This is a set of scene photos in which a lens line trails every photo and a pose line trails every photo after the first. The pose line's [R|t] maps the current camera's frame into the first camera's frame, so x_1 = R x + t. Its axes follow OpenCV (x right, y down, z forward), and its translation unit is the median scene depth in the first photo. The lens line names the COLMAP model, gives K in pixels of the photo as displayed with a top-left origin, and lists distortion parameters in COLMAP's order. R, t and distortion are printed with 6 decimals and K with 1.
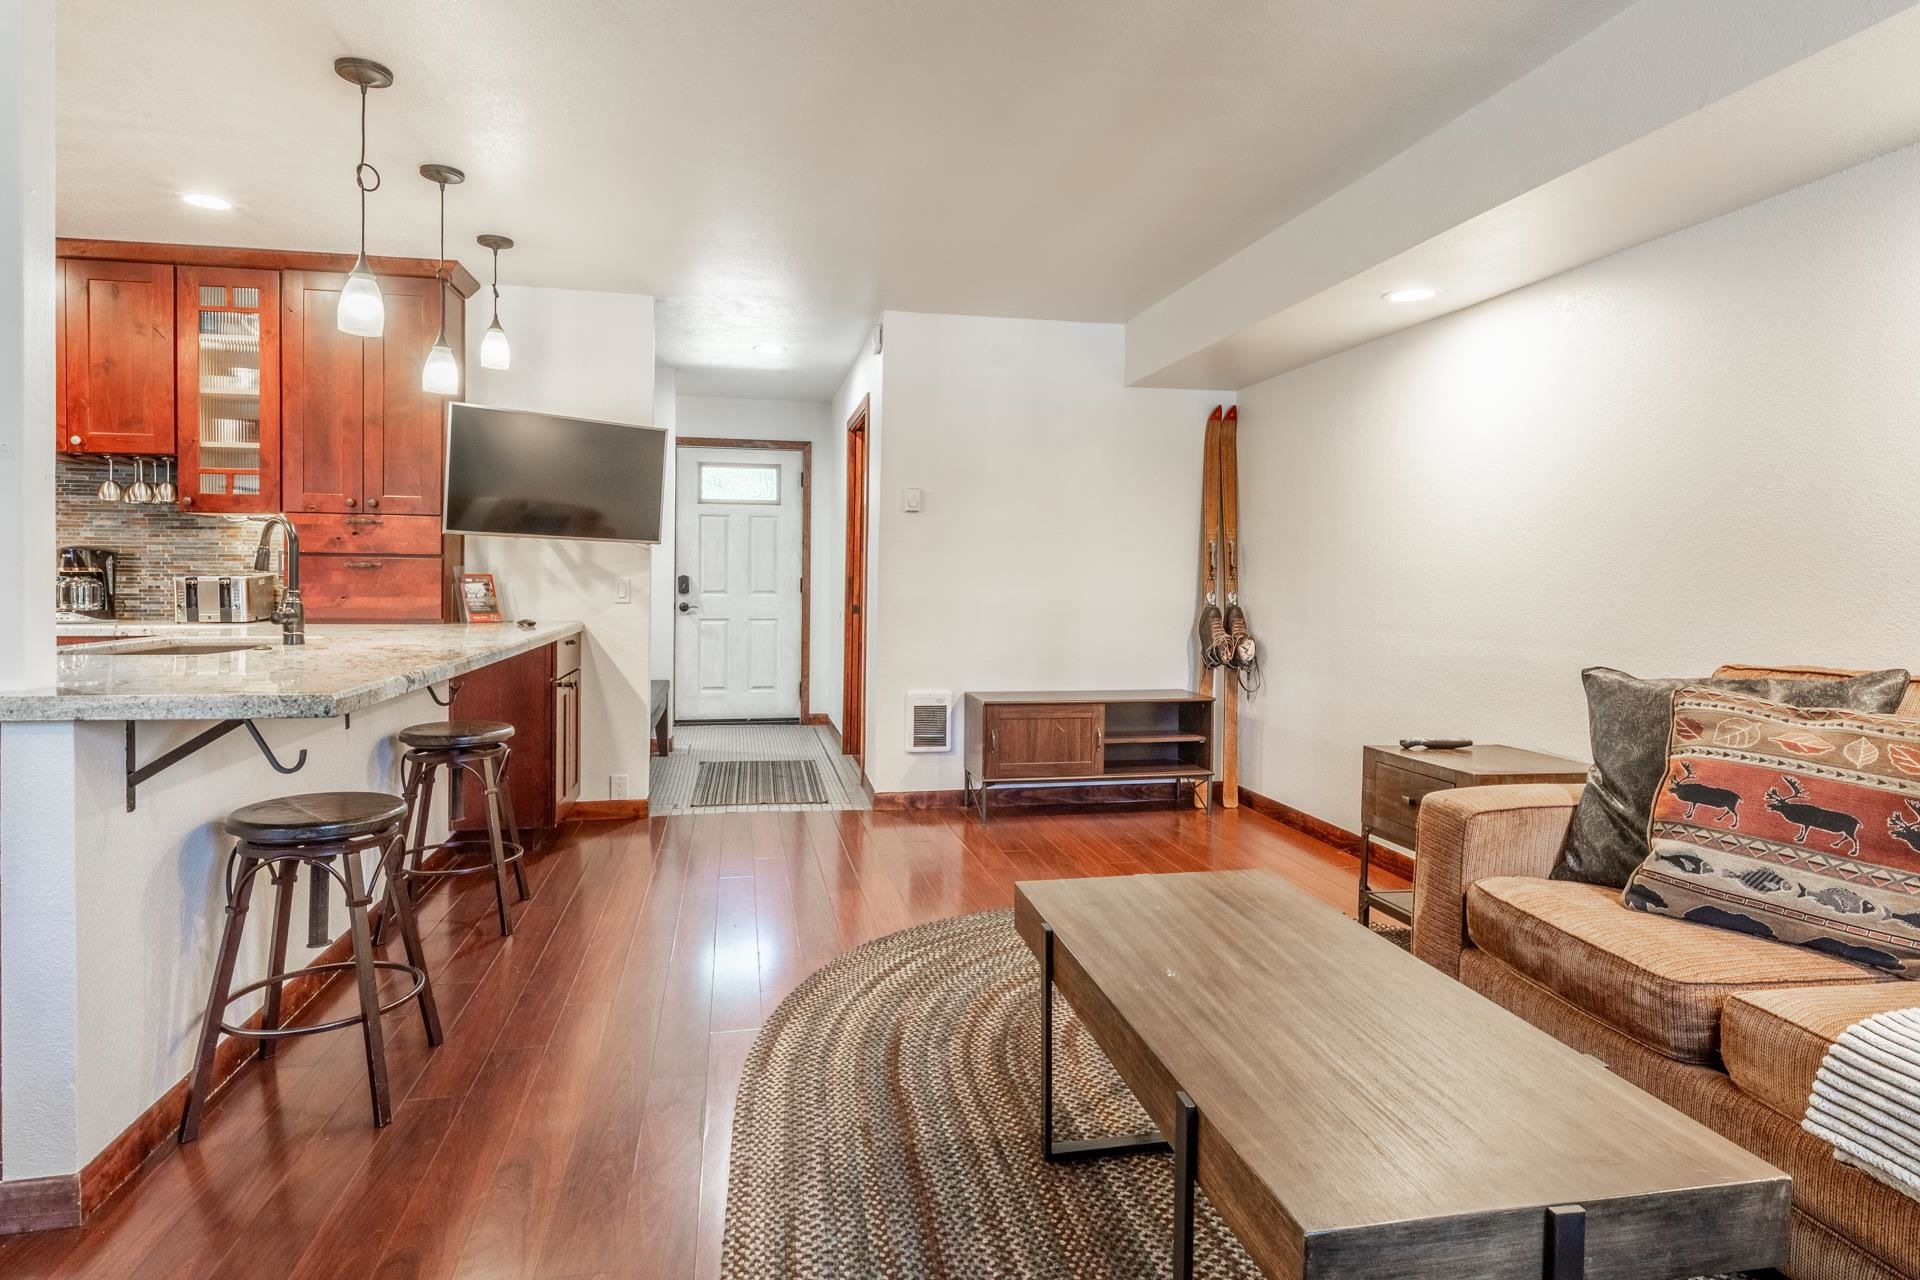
lens RADIAL K [[1015.1, 0, 920.0], [0, 1015.1, 592.3], [0, 0, 1]] dist [0.000809, -0.002647]
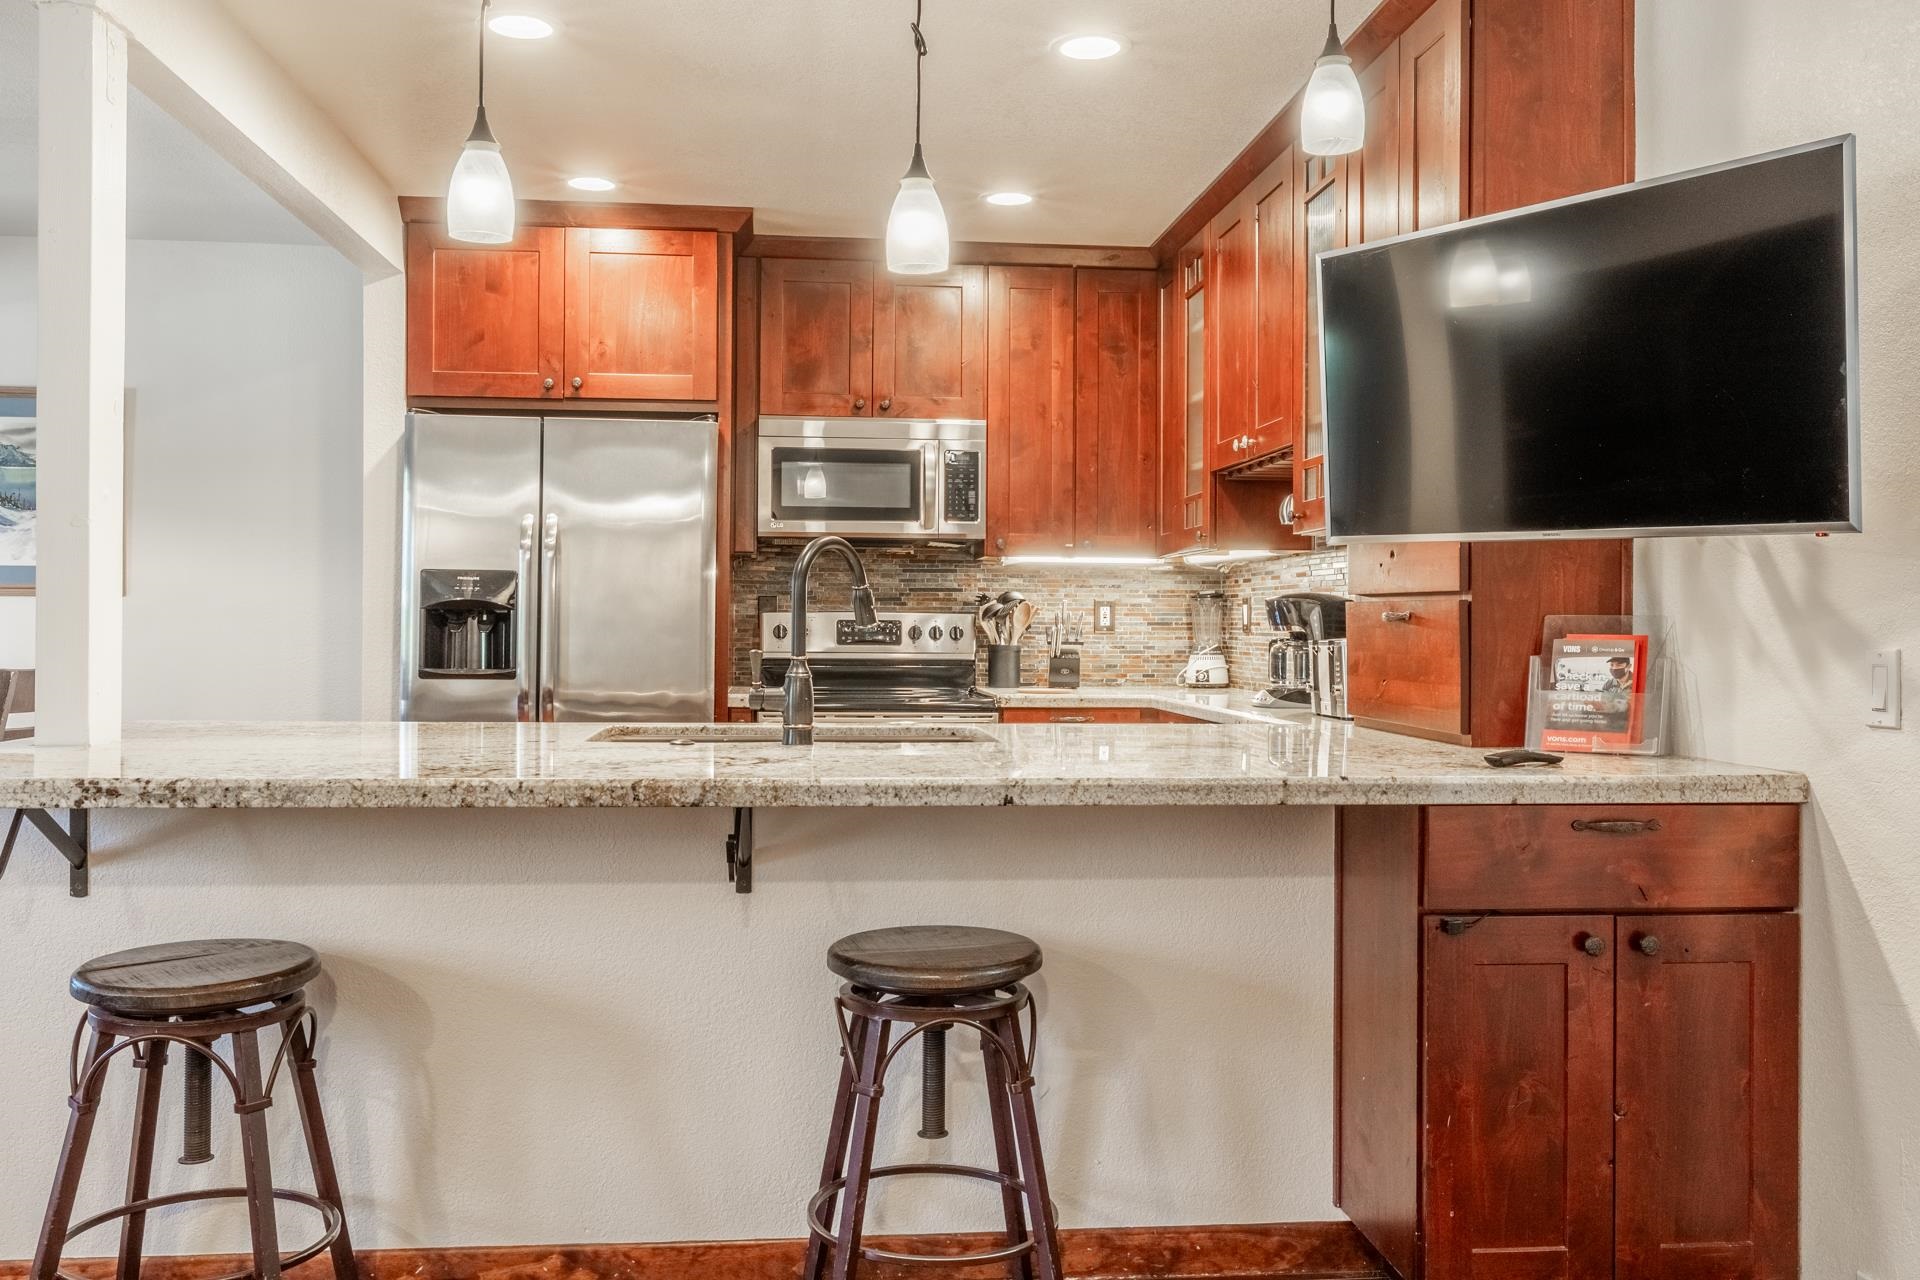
lens RADIAL K [[1546.9, 0, 943.8], [0, 1546.9, 624.2], [0, 0, 1]] dist [0.001790, 0.006839]
pose [[-0.073946, -0.009478, -0.997217, 0.224701], [-0.025319, 0.999650, -0.007623, -0.011524], [0.996941, 0.024685, -0.074160, 0.841358]]
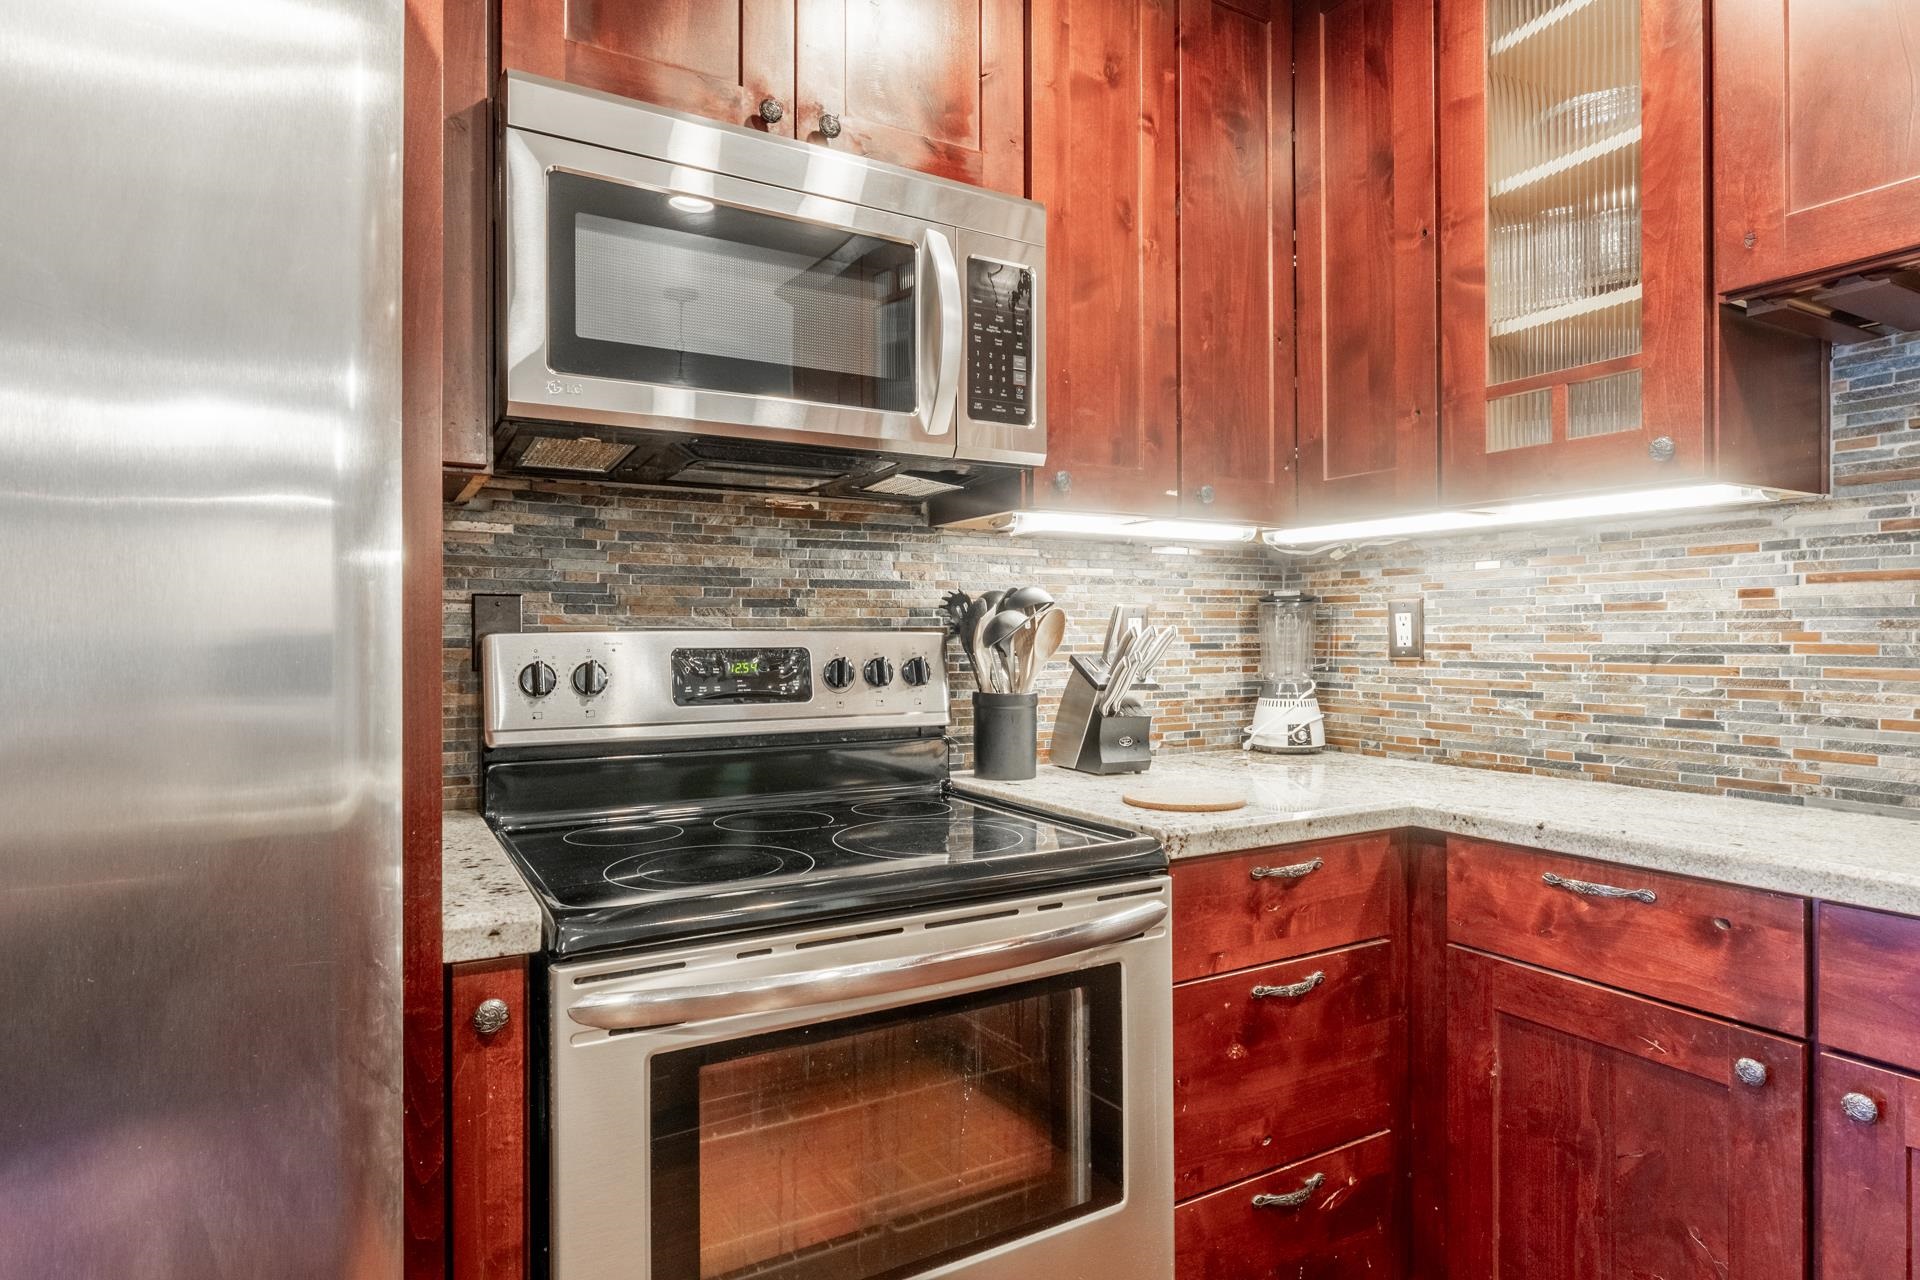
lens RADIAL K [[1048.6, 0, 947.9], [0, 1048.6, 633.6], [0, 0, 1]] dist [-0.008311, -0.002173]
pose [[0.328651, -0.011021, -0.944387, -0.677896], [-0.011074, 0.999818, -0.015522, -0.023628], [0.944387, 0.015559, 0.328469, 0.622444]]
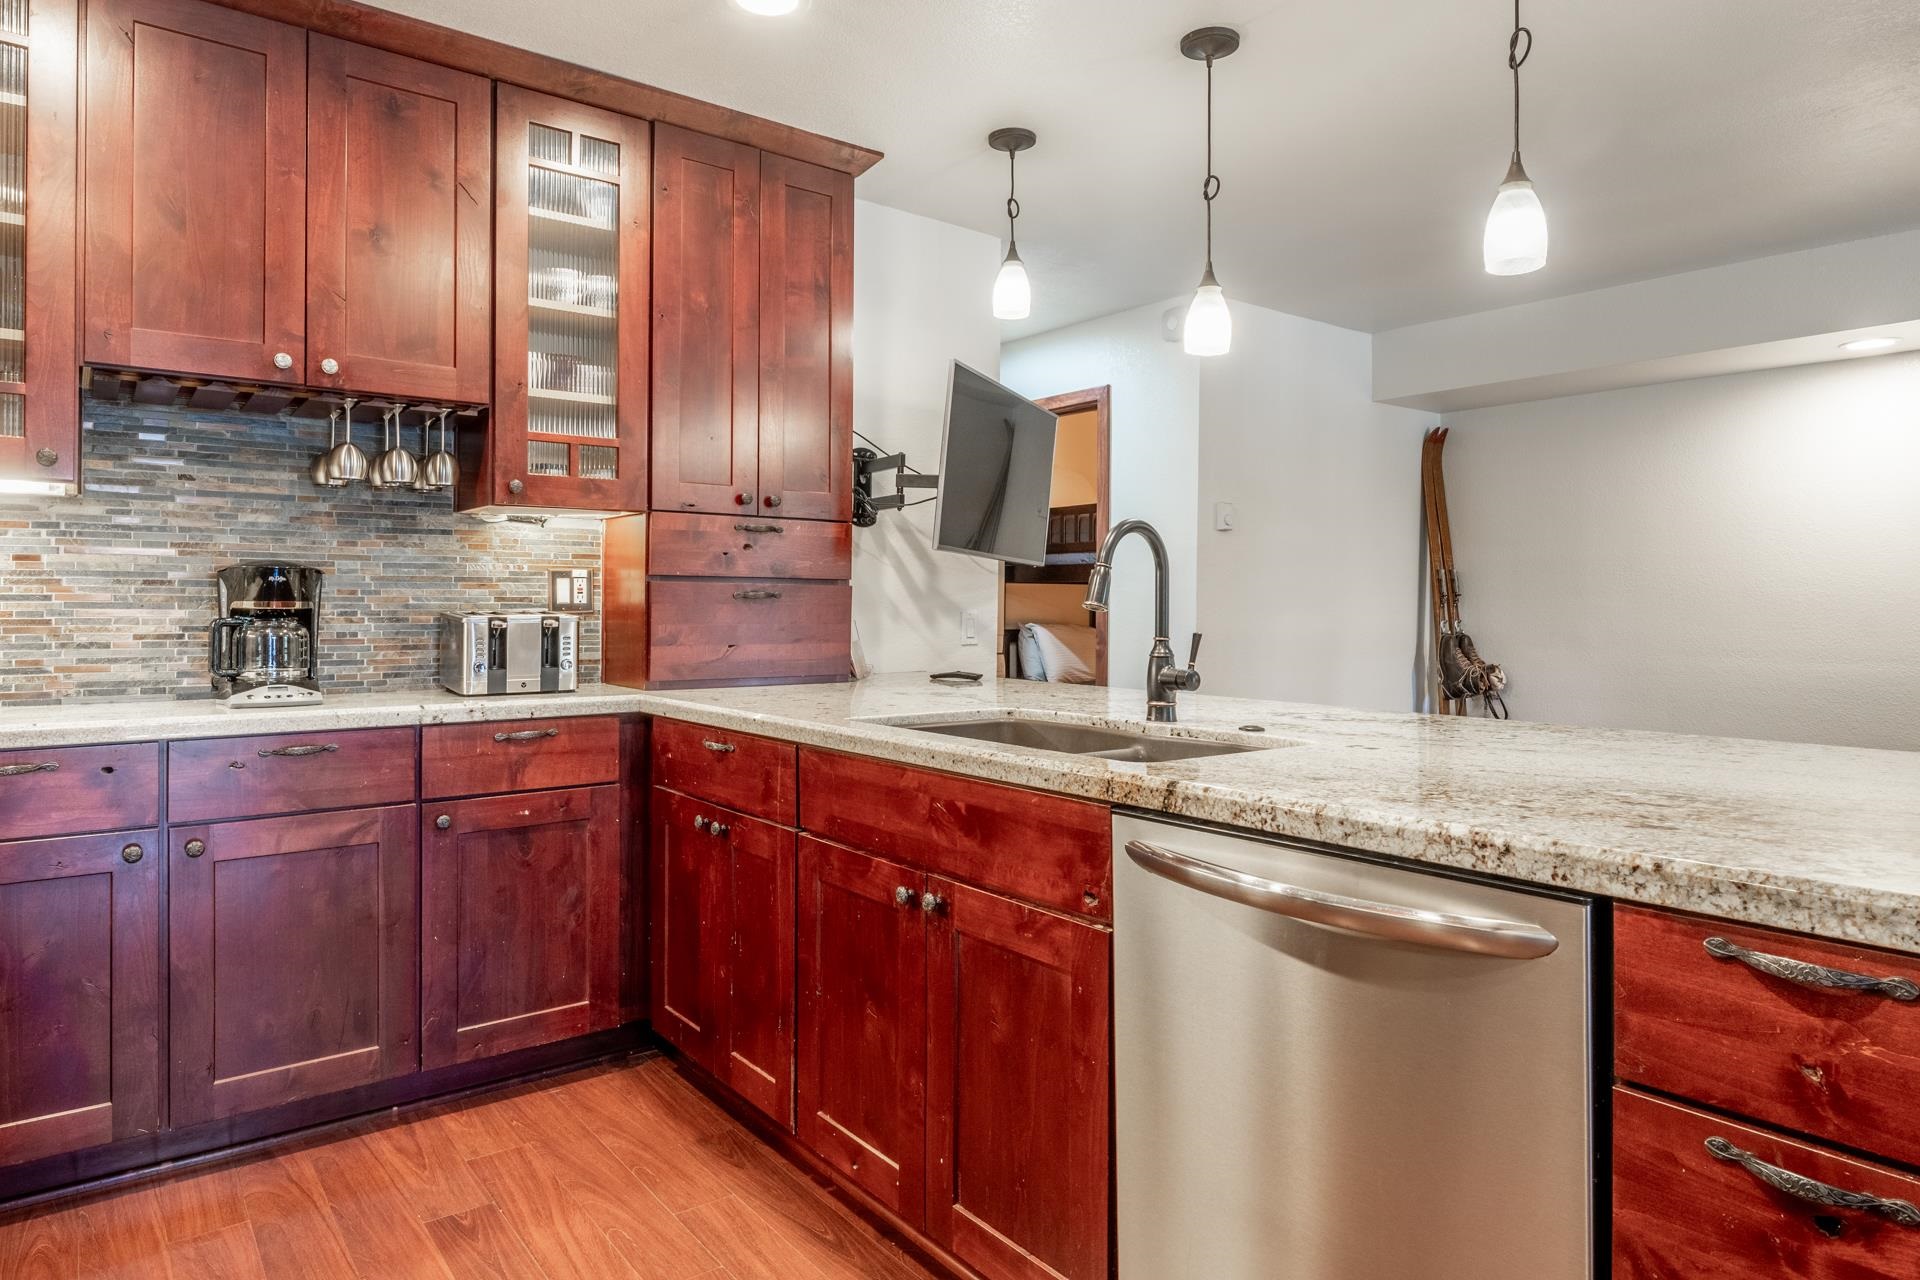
lens RADIAL K [[1125.8, 0, 876.5], [0, 1125.8, 586.8], [0, 0, 1]] dist [-0.002715, 0.000522]
pose [[0.904055, 0.000405, 0.427416, -0.792574], [0.012150, 0.999571, -0.026647, -0.012252], [-0.427244, 0.029284, 0.903662, 0.323856]]
